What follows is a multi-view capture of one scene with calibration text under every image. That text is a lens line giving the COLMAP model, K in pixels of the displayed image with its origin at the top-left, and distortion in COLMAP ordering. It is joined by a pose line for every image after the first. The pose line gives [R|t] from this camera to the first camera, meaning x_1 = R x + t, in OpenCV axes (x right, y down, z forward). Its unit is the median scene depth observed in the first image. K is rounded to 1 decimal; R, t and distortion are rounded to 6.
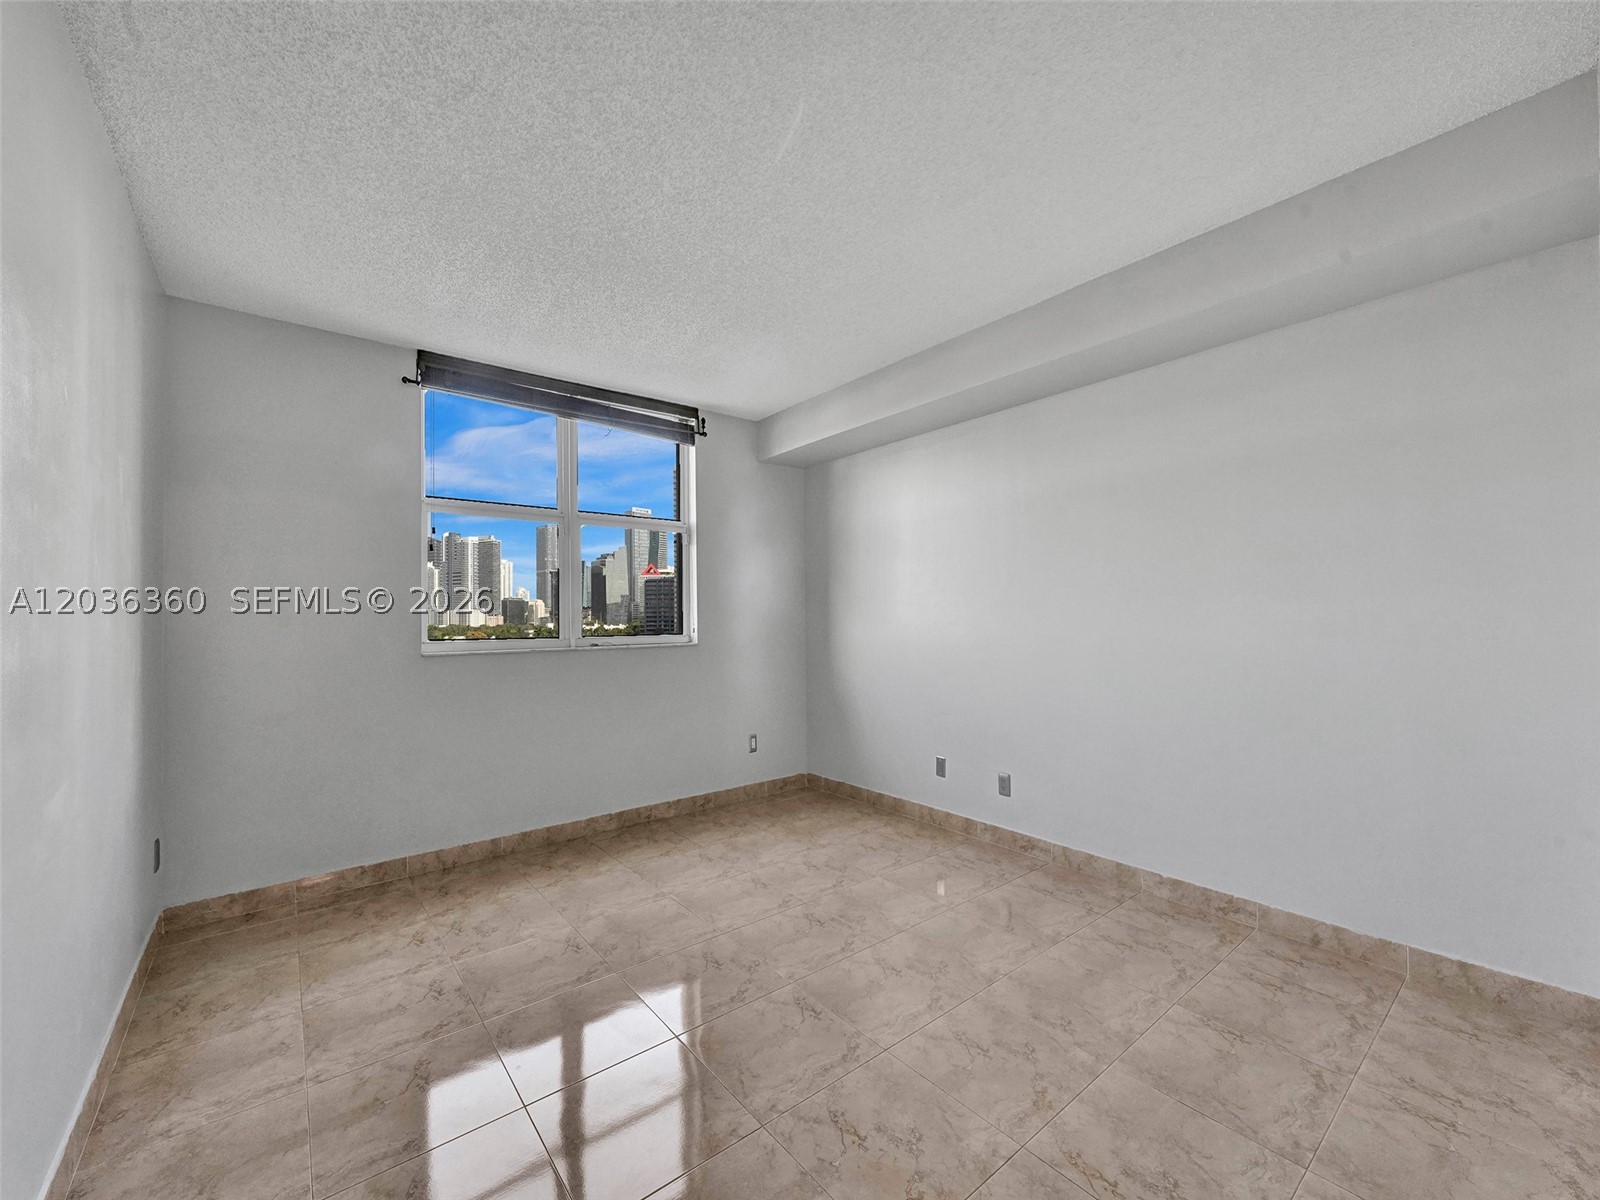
lens RADIAL K [[643.4, 0, 775.0], [0, 643.4, 575.1], [0, 0, 1]] dist [0.016011, 0.000873]
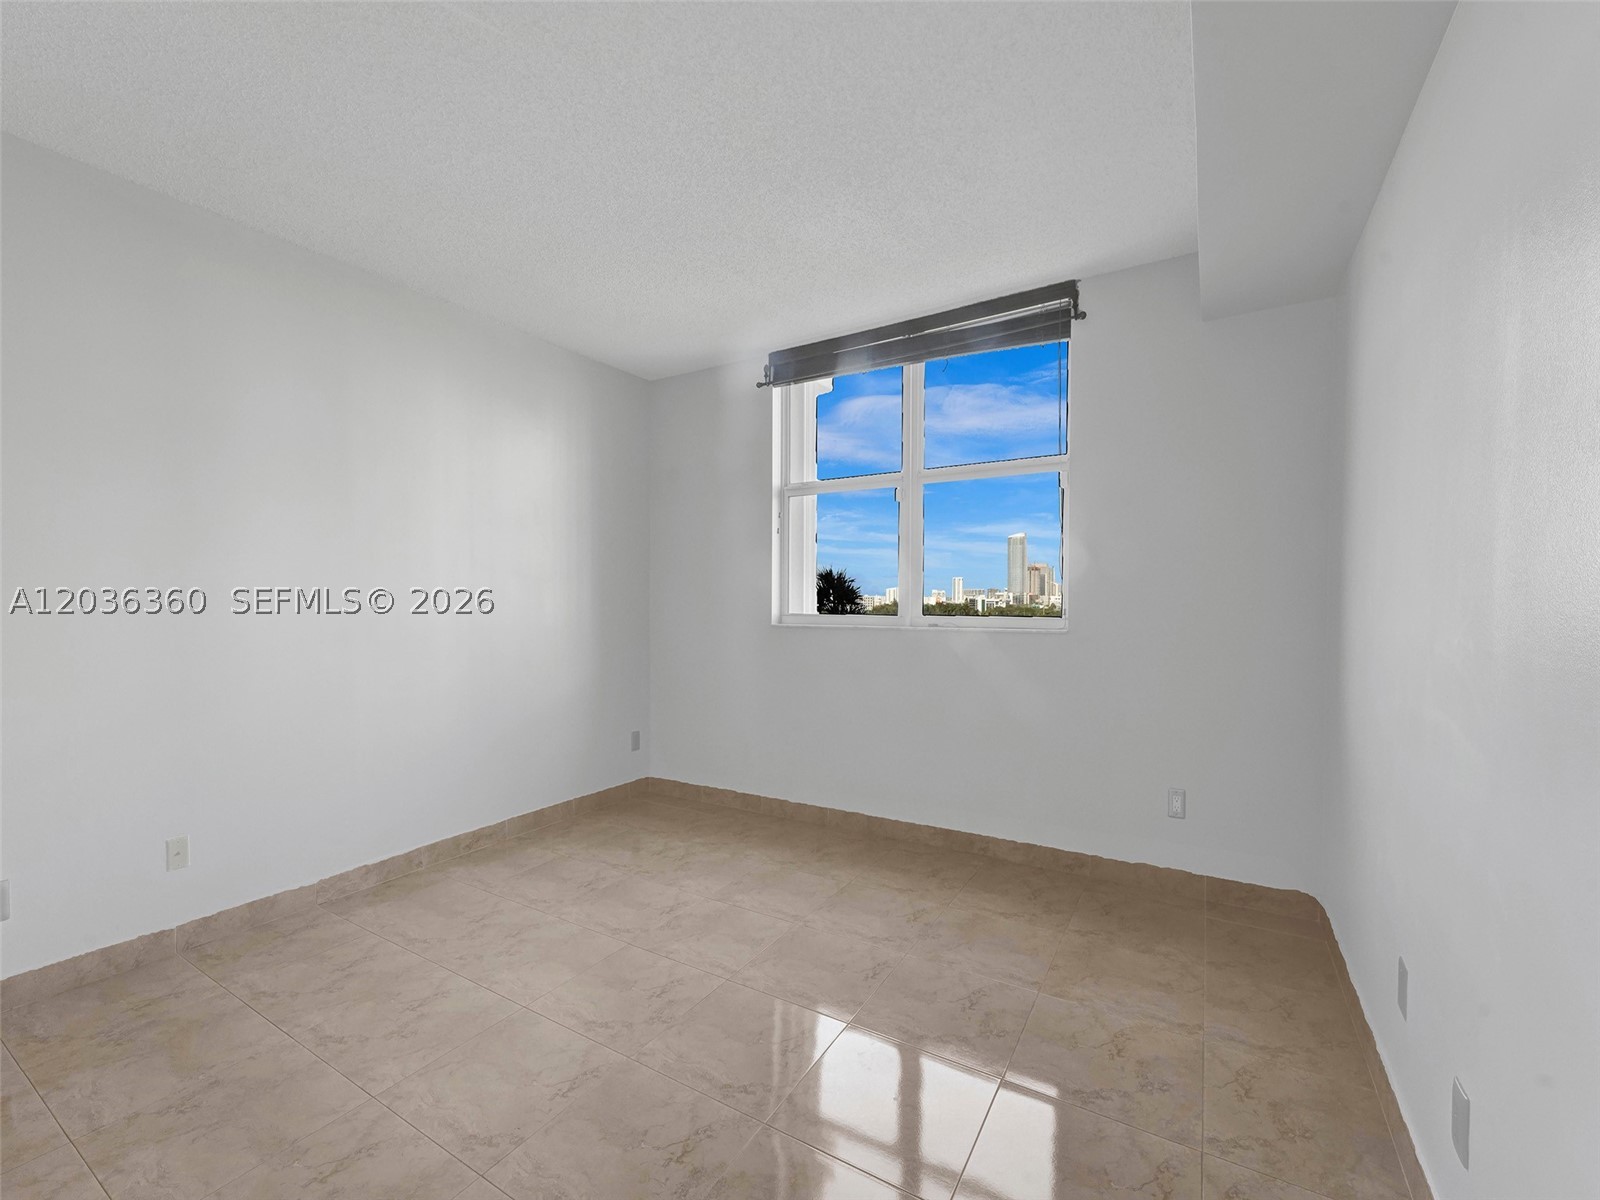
lens RADIAL K [[684.7, 0, 799.2], [0, 684.7, 586.9], [0, 0, 1]] dist [0.011729, -0.000394]
pose [[0.360162, -0.004267, -0.932880, 0.605027], [0.059325, 0.998070, 0.018339, 0.038971], [0.931002, -0.061948, 0.359720, 0.636113]]
